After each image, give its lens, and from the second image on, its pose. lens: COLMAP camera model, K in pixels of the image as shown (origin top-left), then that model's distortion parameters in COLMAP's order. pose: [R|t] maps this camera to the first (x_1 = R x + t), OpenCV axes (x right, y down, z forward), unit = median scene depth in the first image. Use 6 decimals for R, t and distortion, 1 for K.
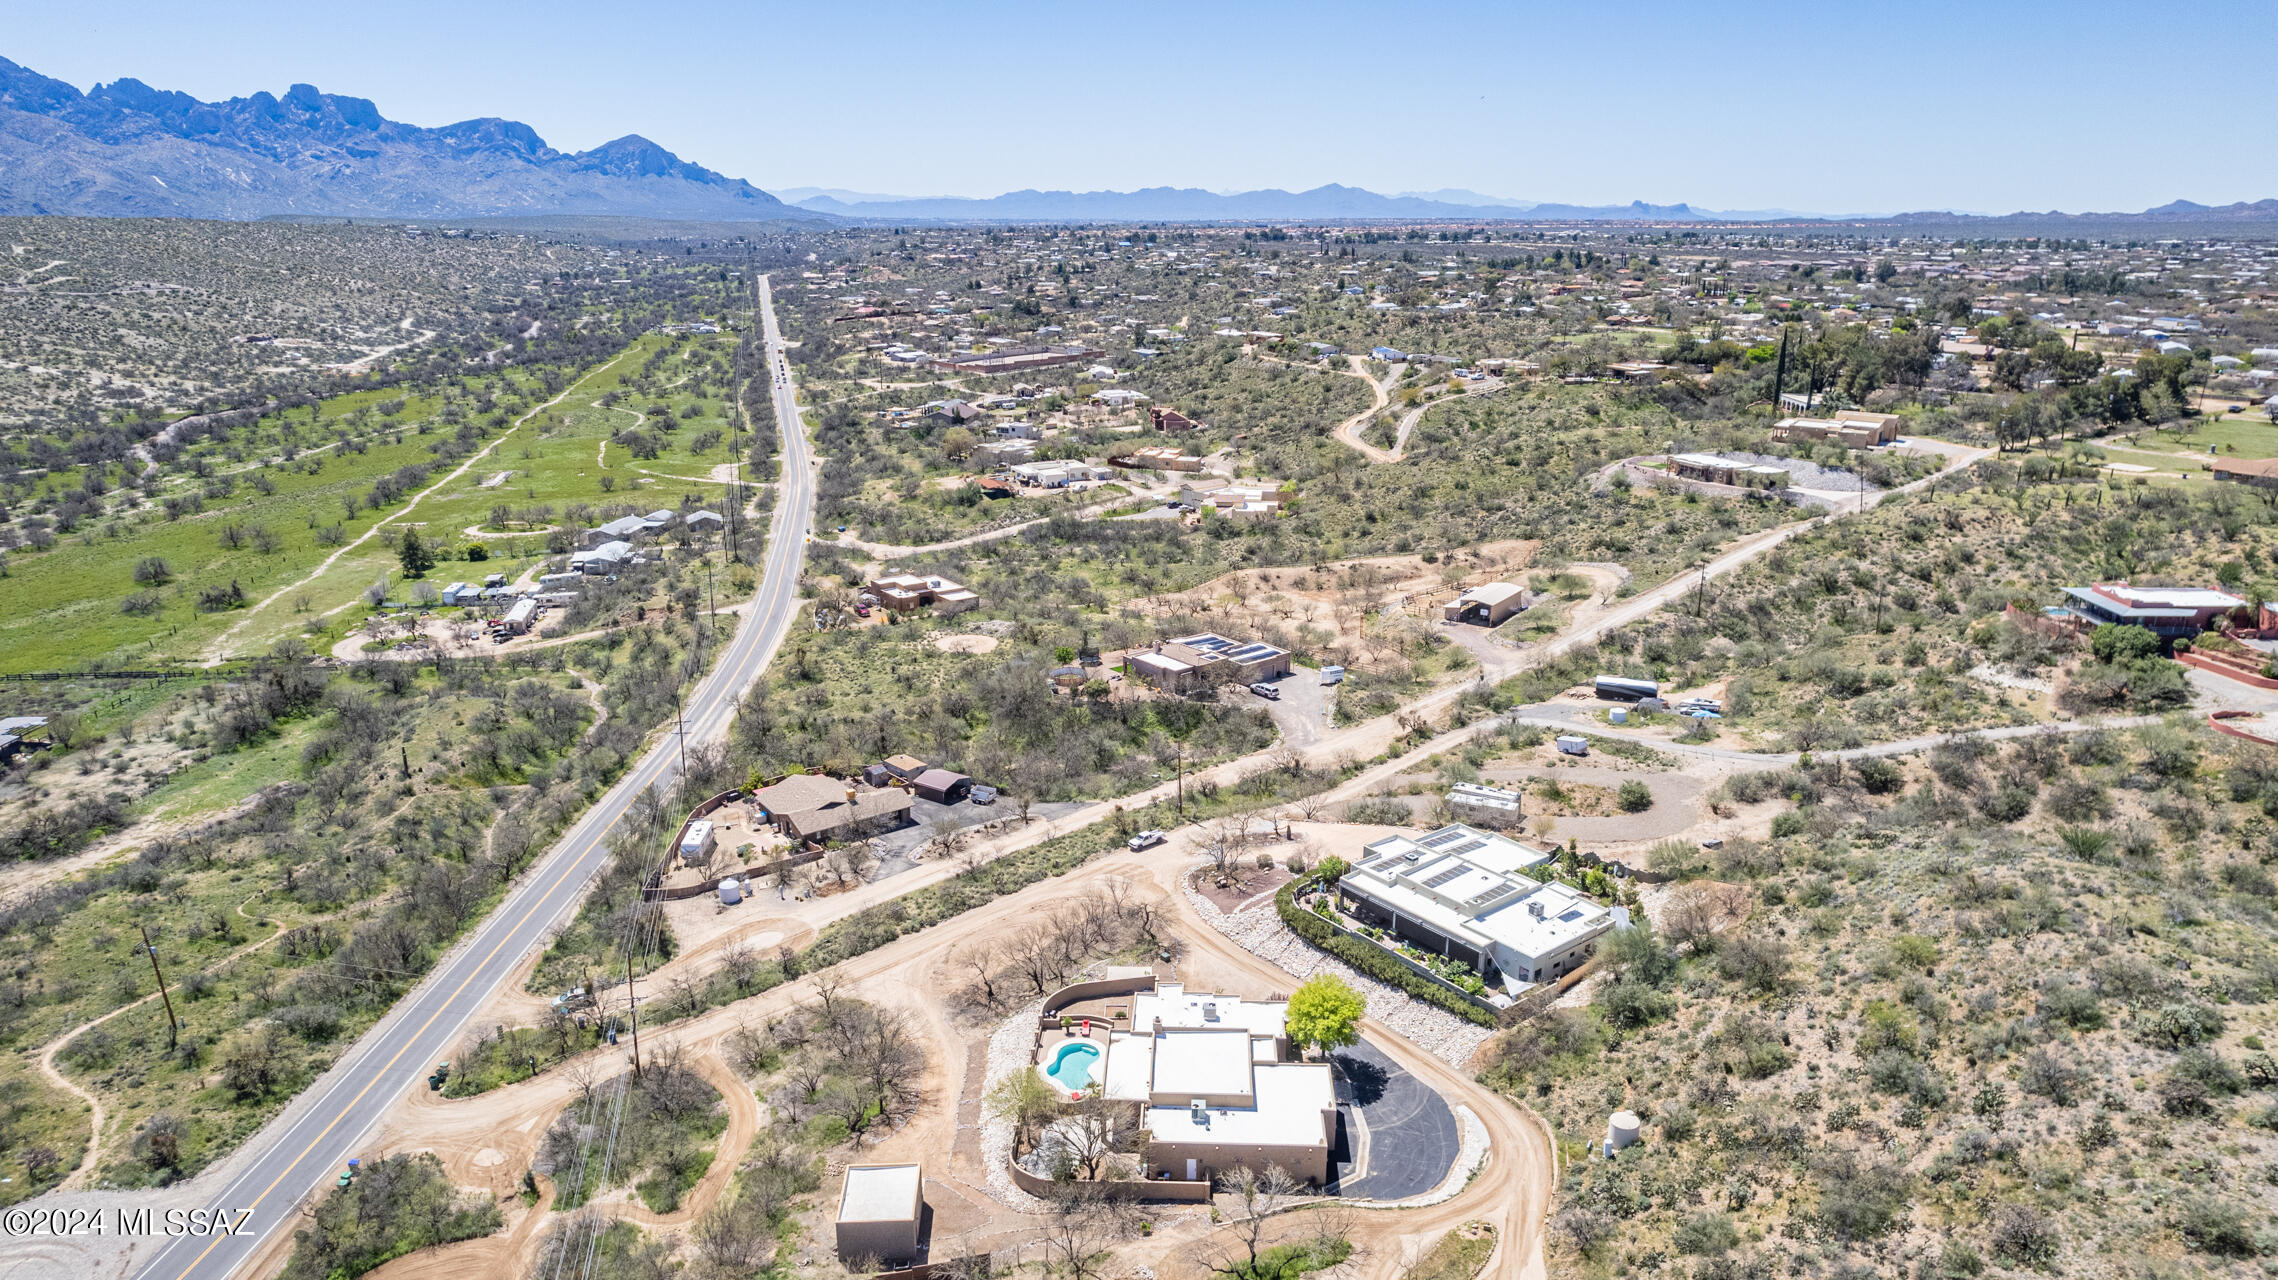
lens RADIAL K [[1498.0, 0, 1155.6], [0, 1498.0, 628.0], [0, 0, 1]] dist [-0.039944, 0.024407]
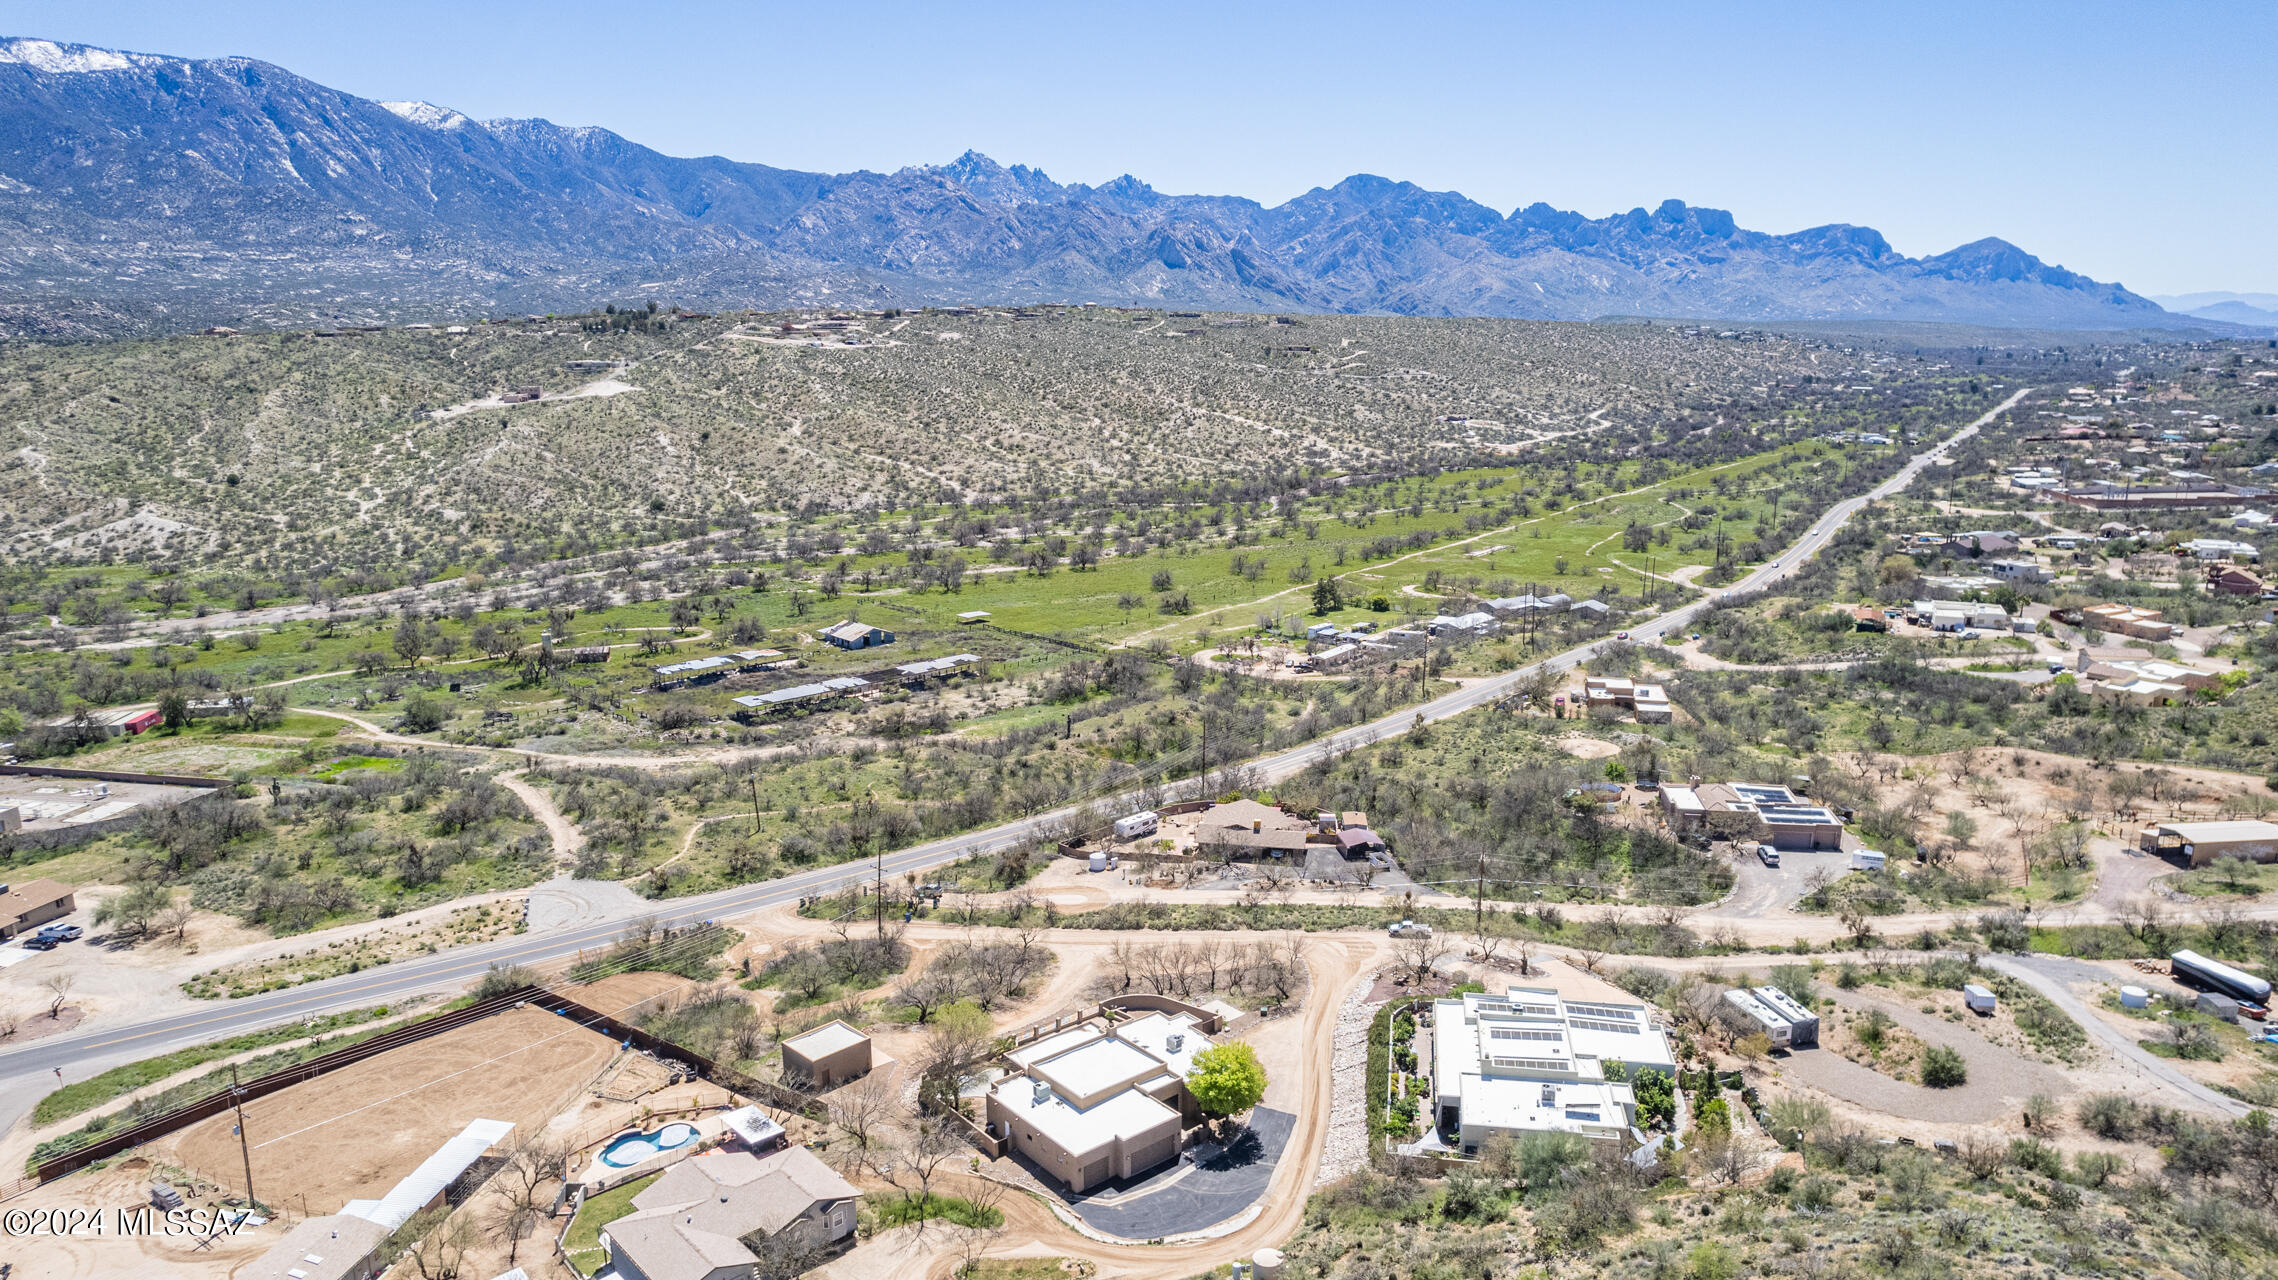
lens RADIAL K [[1498.0, 0, 1133.1], [0, 1498.0, 643.2], [0, 0, 1]] dist [-0.039944, 0.024407]
pose [[0.661645, 0.160873, -0.732356, 0.324383], [-0.202043, 0.978838, 0.032481, -0.023982], [0.722083, 0.126477, 0.680147, 0.087235]]
